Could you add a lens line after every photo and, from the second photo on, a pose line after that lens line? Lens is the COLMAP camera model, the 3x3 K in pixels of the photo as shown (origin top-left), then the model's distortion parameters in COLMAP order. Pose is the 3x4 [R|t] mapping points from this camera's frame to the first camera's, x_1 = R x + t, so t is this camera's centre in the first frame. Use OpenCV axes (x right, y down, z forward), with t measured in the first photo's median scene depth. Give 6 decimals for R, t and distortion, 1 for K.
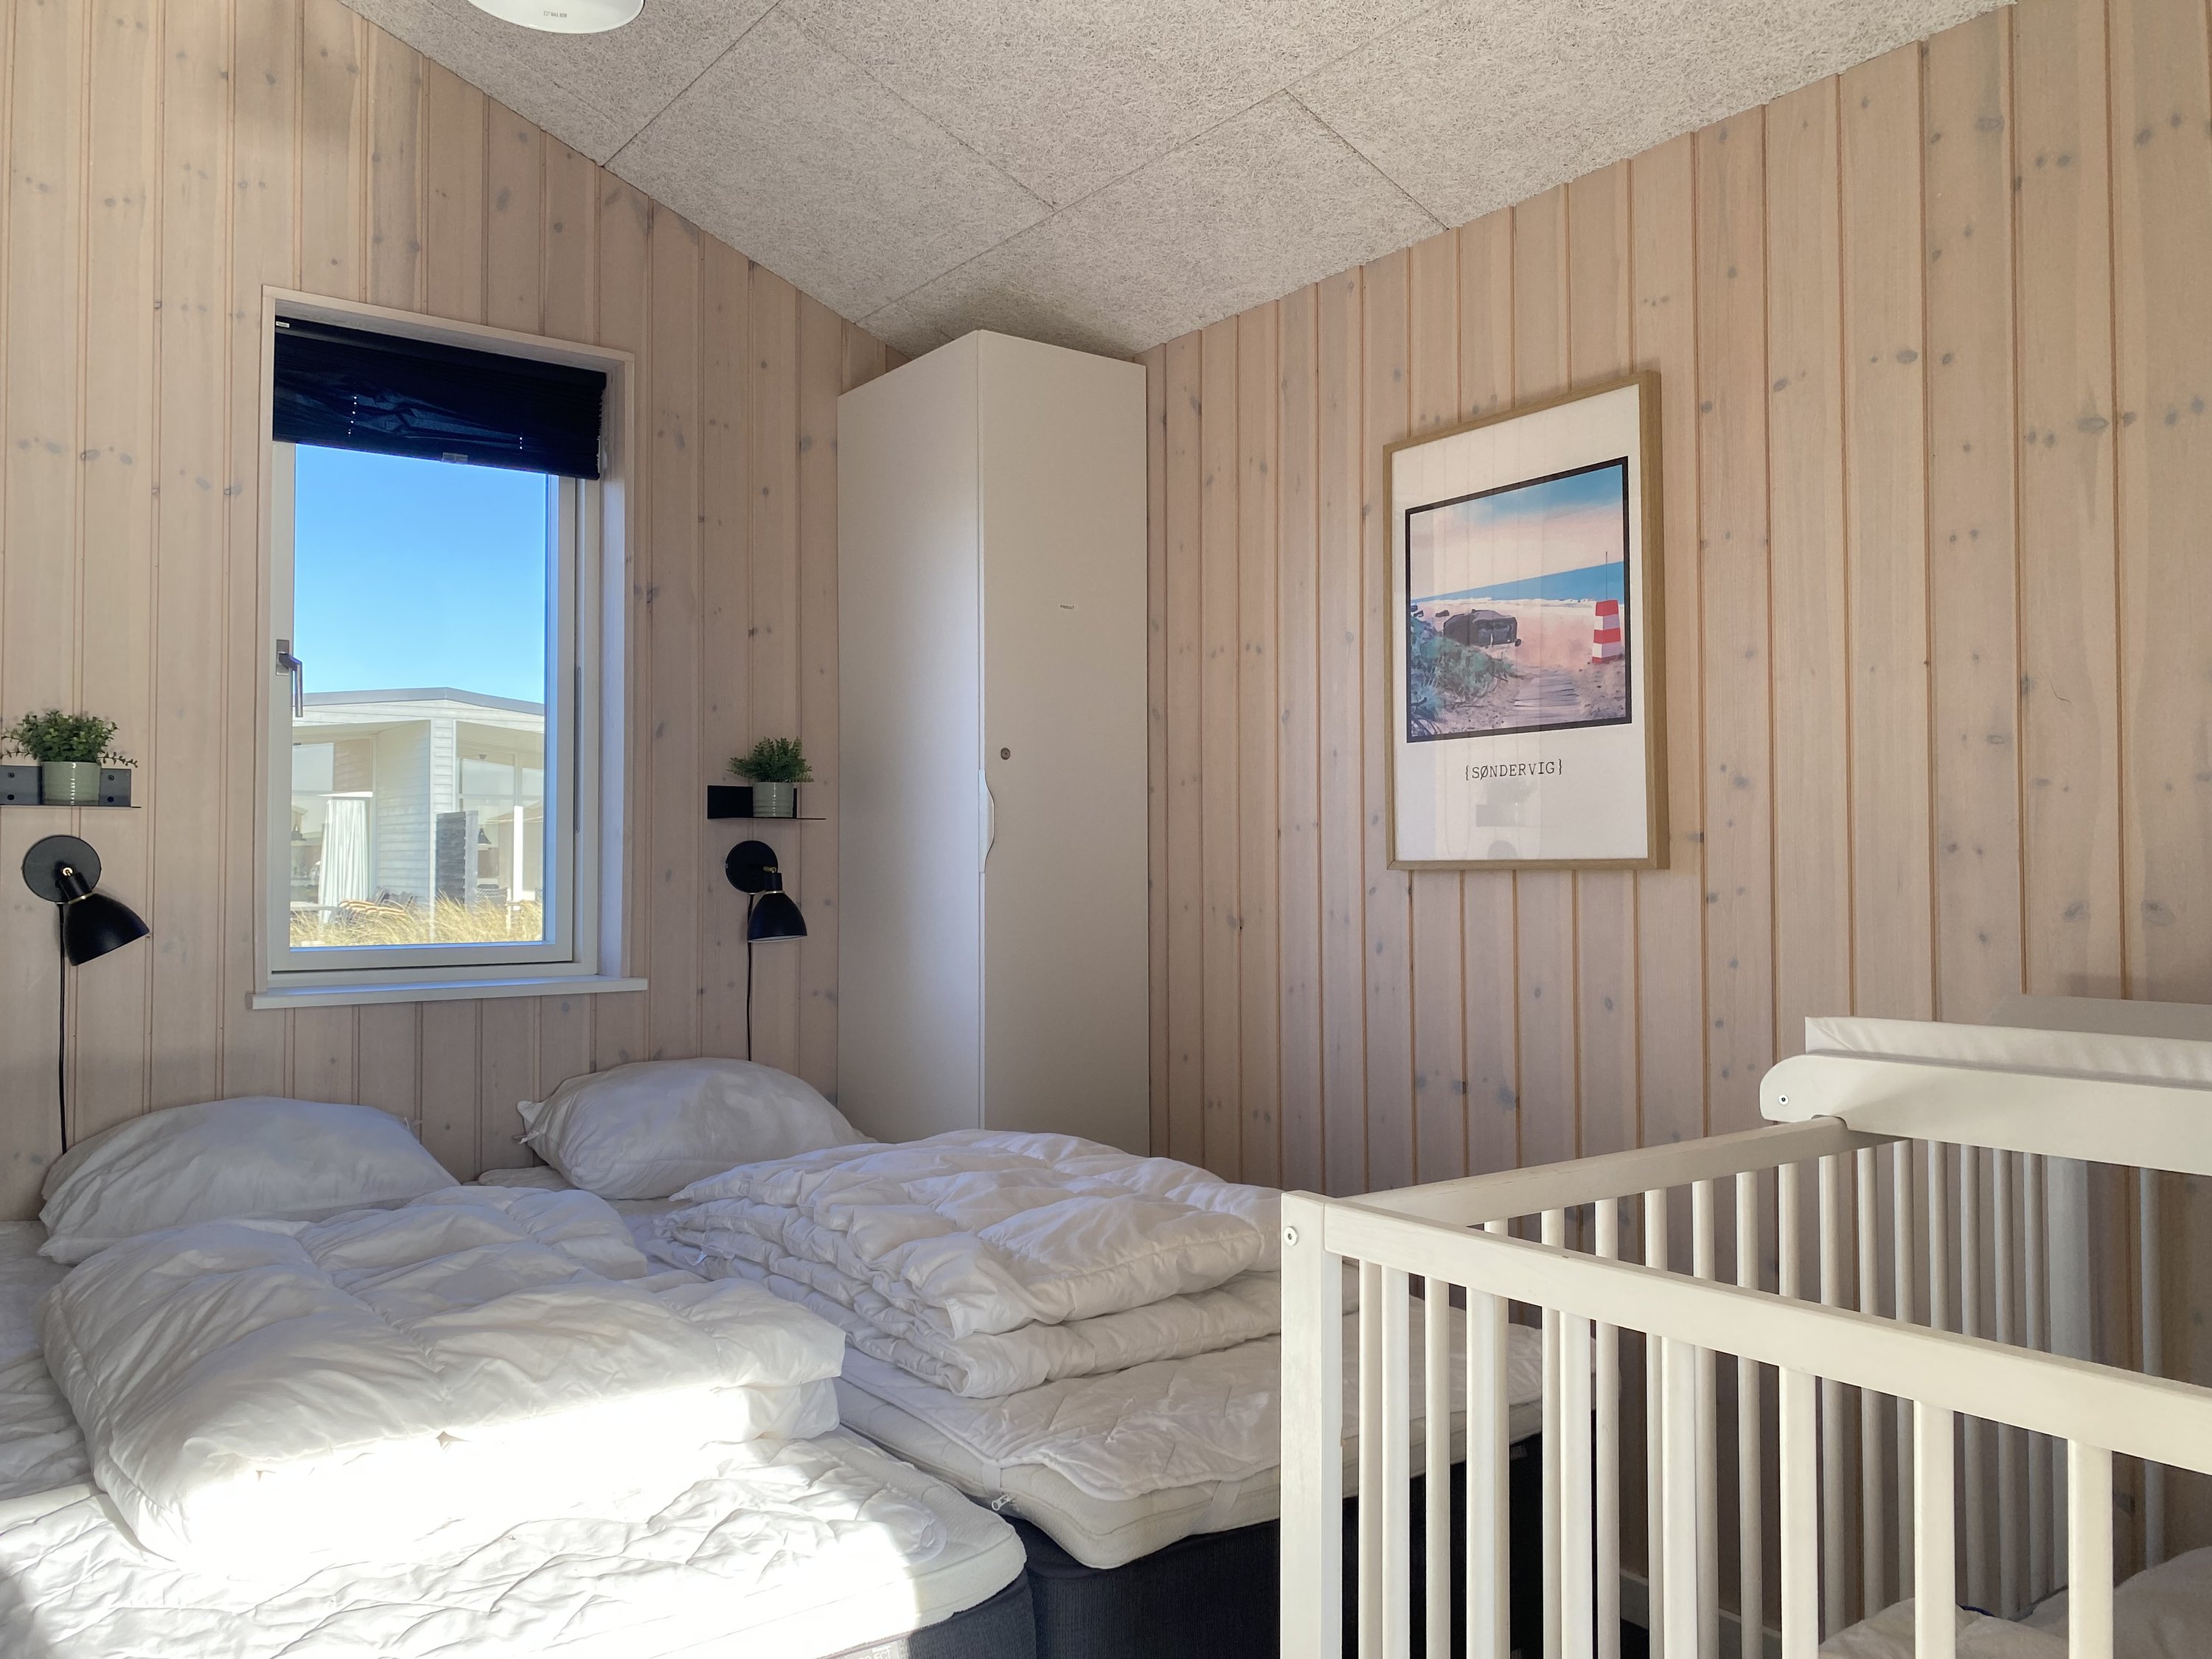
lens RADIAL K [[1653.1, 0, 1100.5], [0, 1653.1, 831.1], [0, 0, 1]] dist [0.002349, 0.001809]
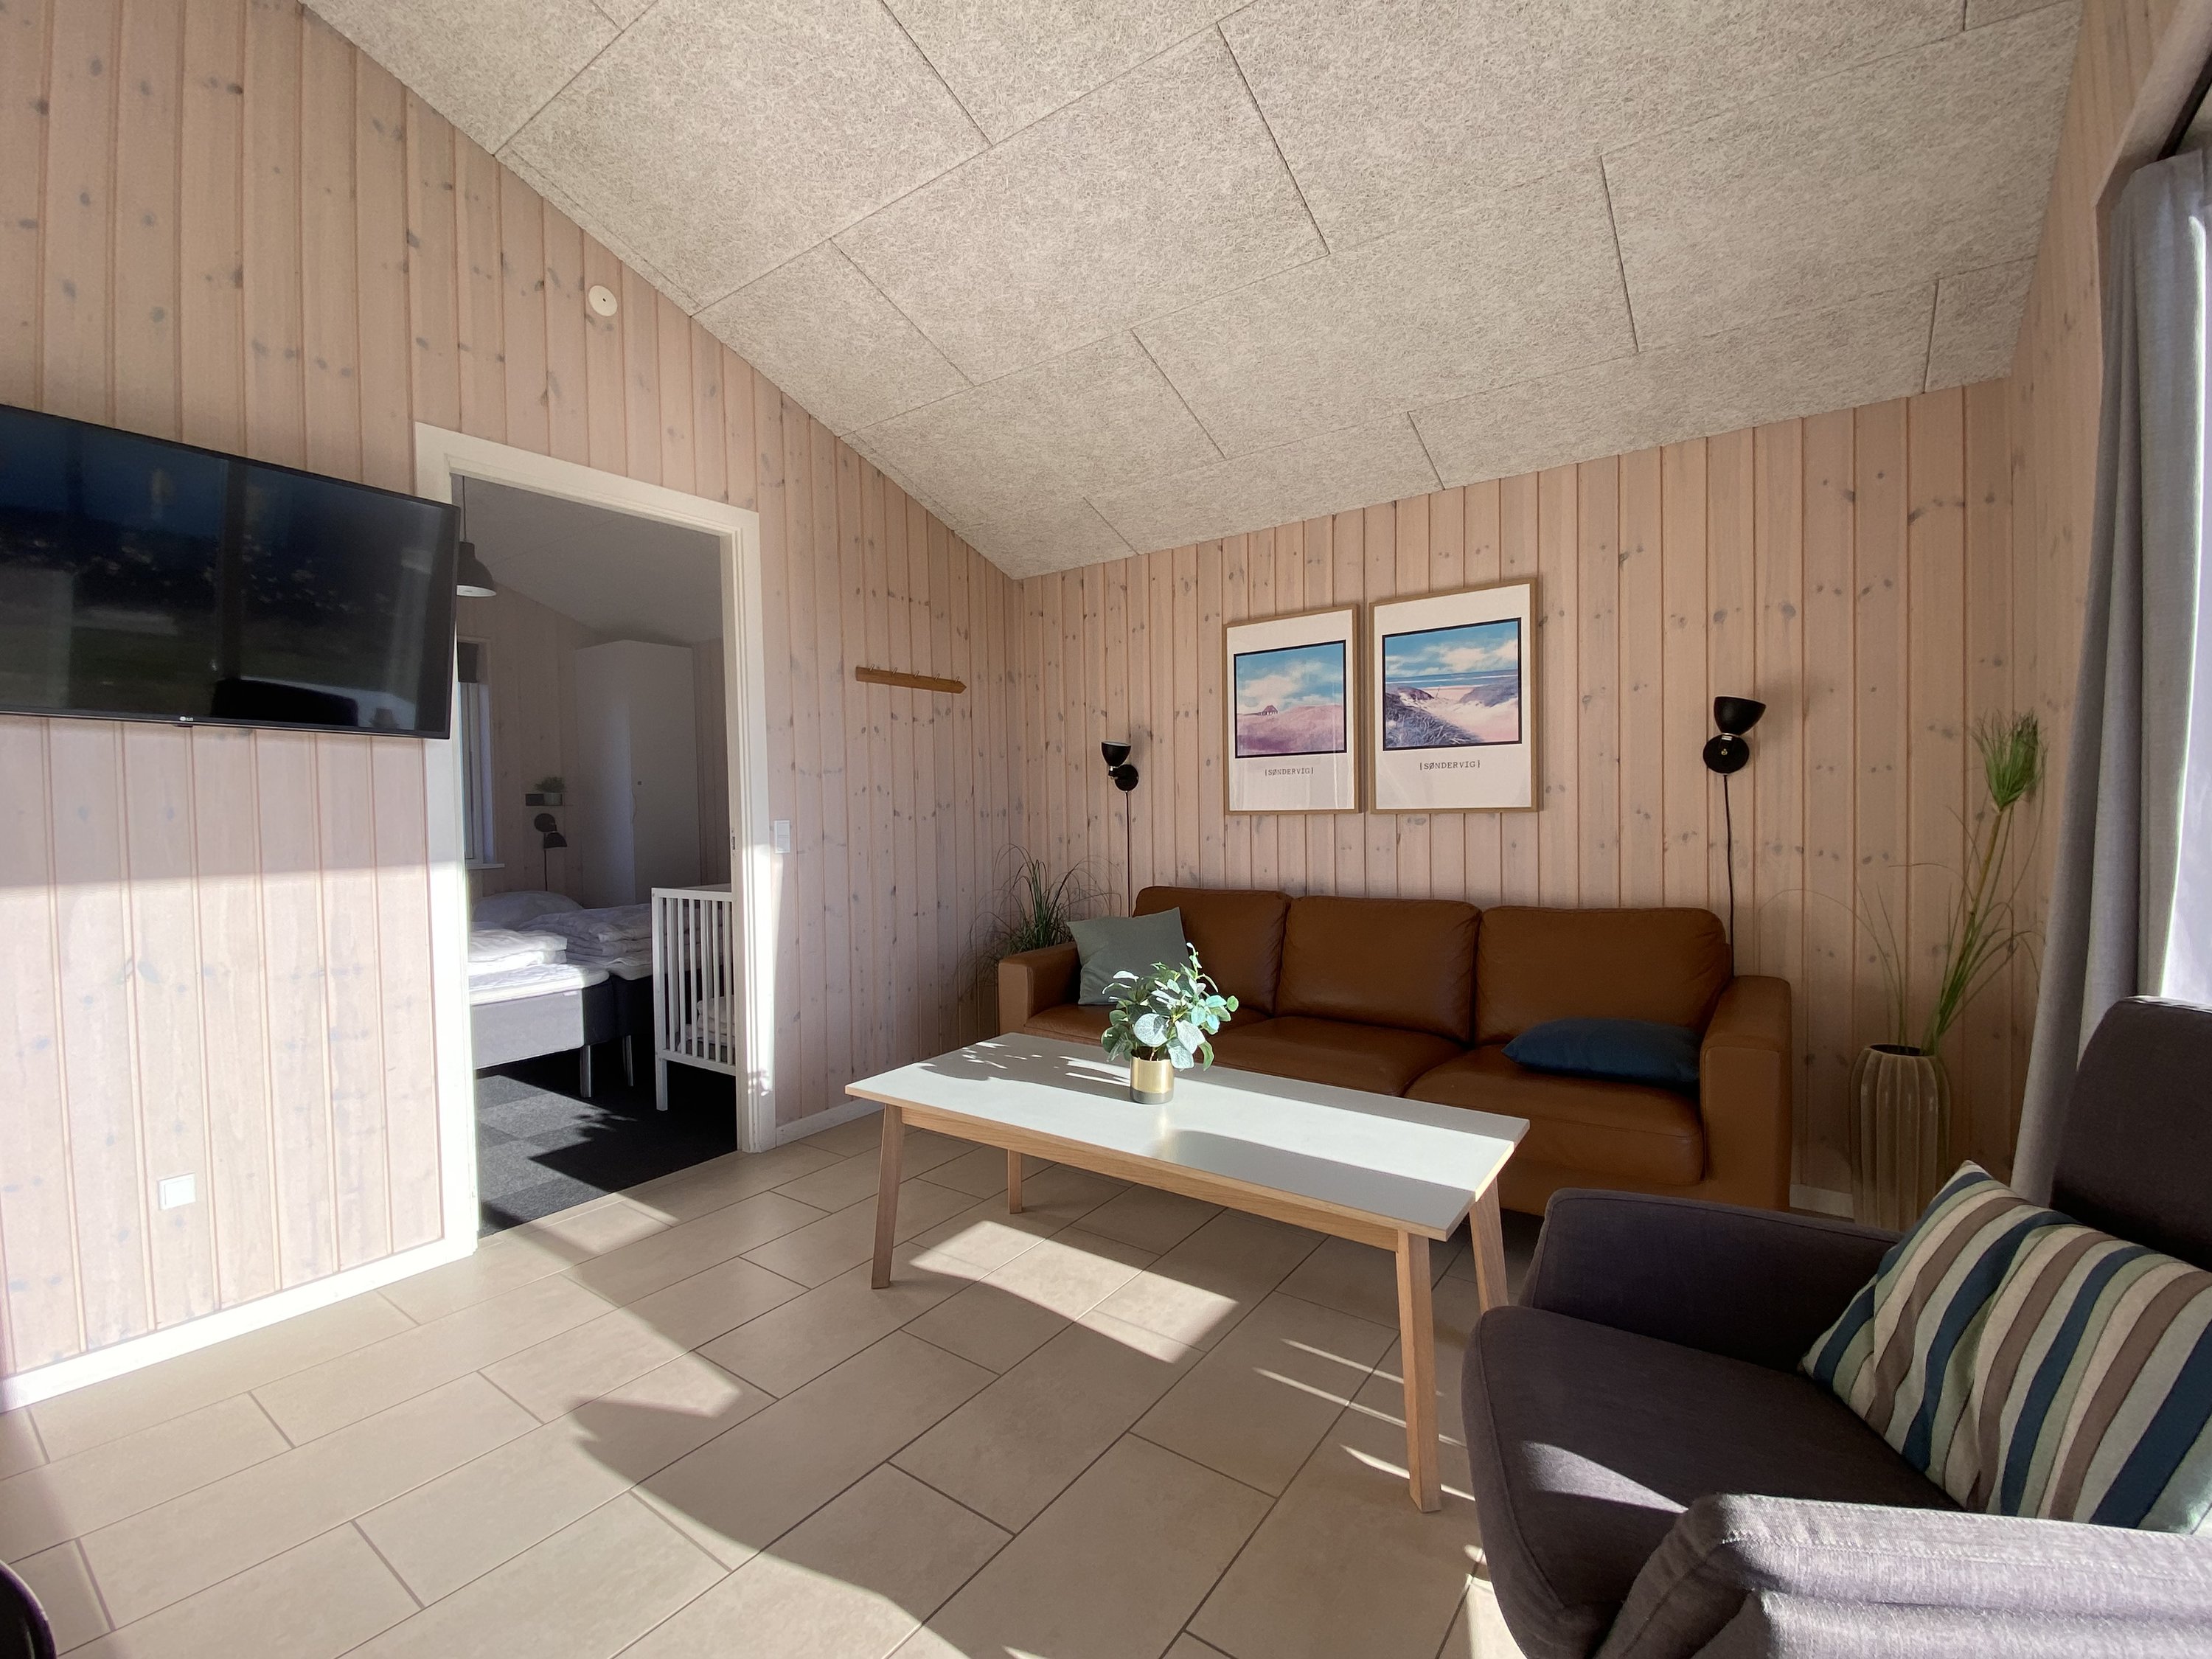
lens RADIAL K [[956.5, 0, 1107.8], [0, 956.5, 832.0], [0, 0, 1]] dist [-0.008642, -0.003099]
pose [[0.951655, -0.023323, 0.306282, 0.282037], [0.008919, 0.998791, 0.048344, -0.044881], [-0.307040, -0.043274, 0.950712, -1.157815]]
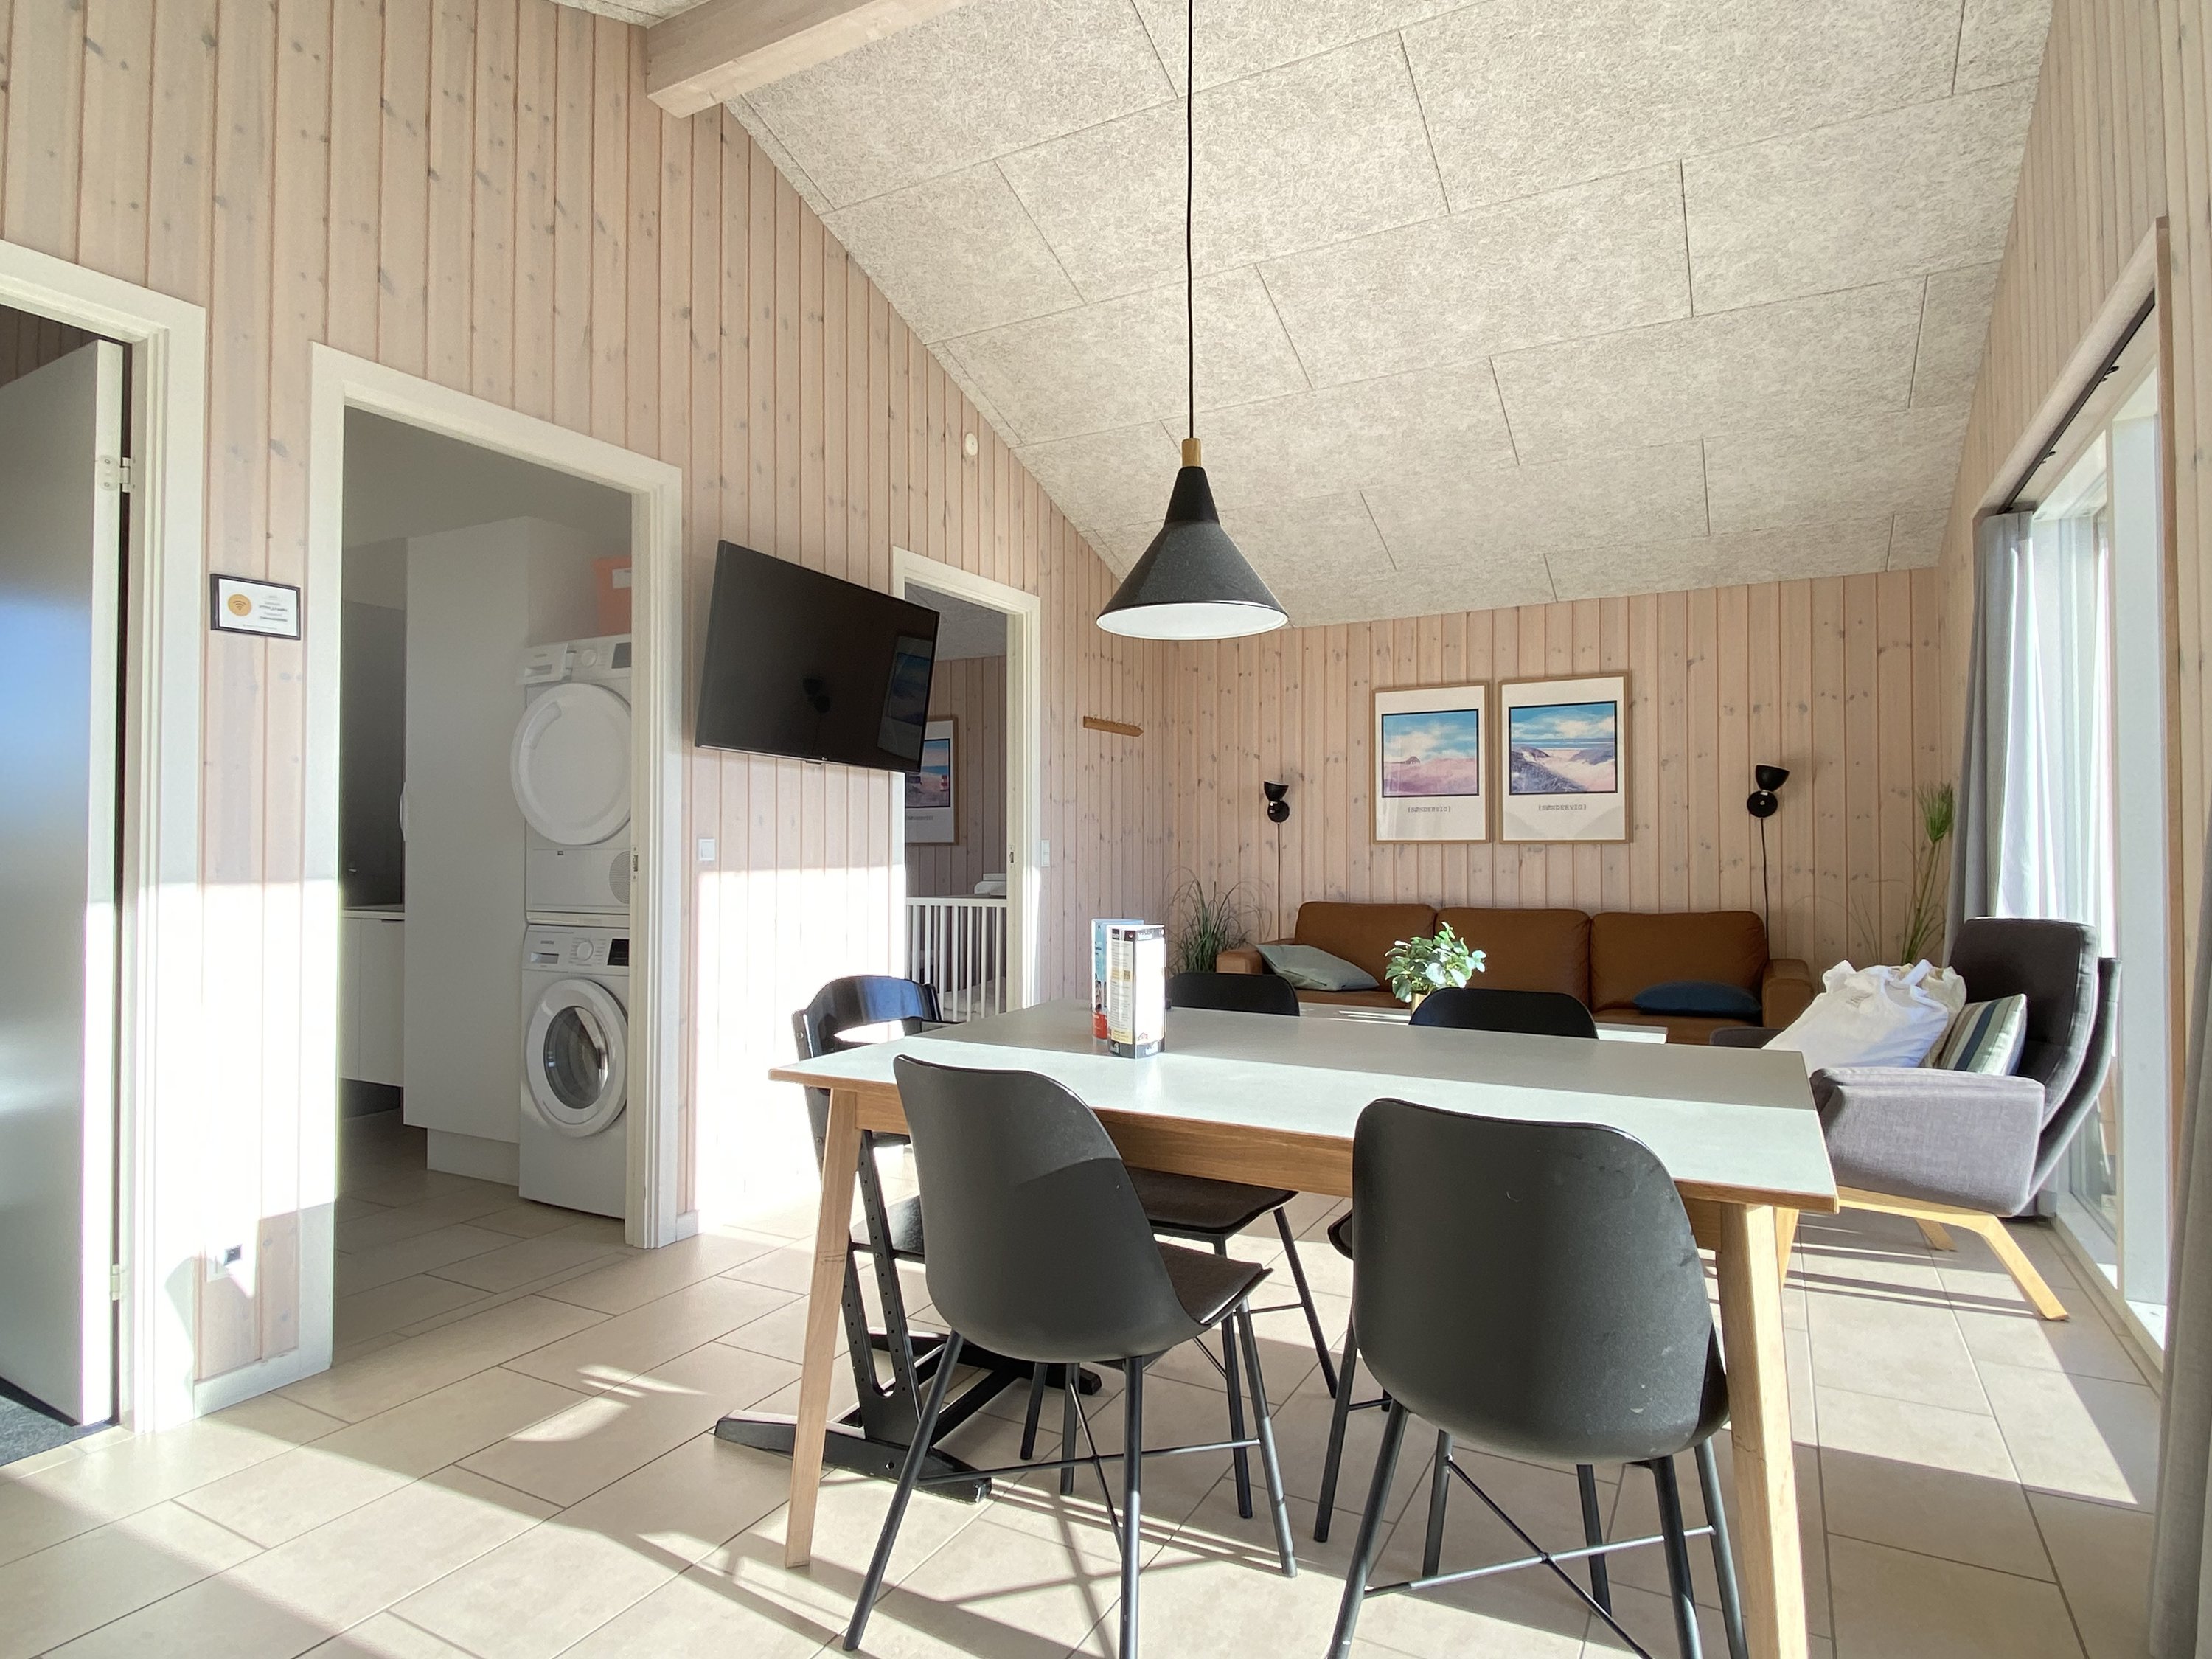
lens RADIAL K [[1208.7, 0, 1098.9], [0, 1208.7, 823.2], [0, 0, 1]] dist [0.013131, -0.016594]
pose [[0.904680, 0.006169, 0.426047, -0.561471], [-0.009408, 0.999941, 0.005499, -0.044493], [-0.425988, -0.008983, 0.904684, -1.683739]]
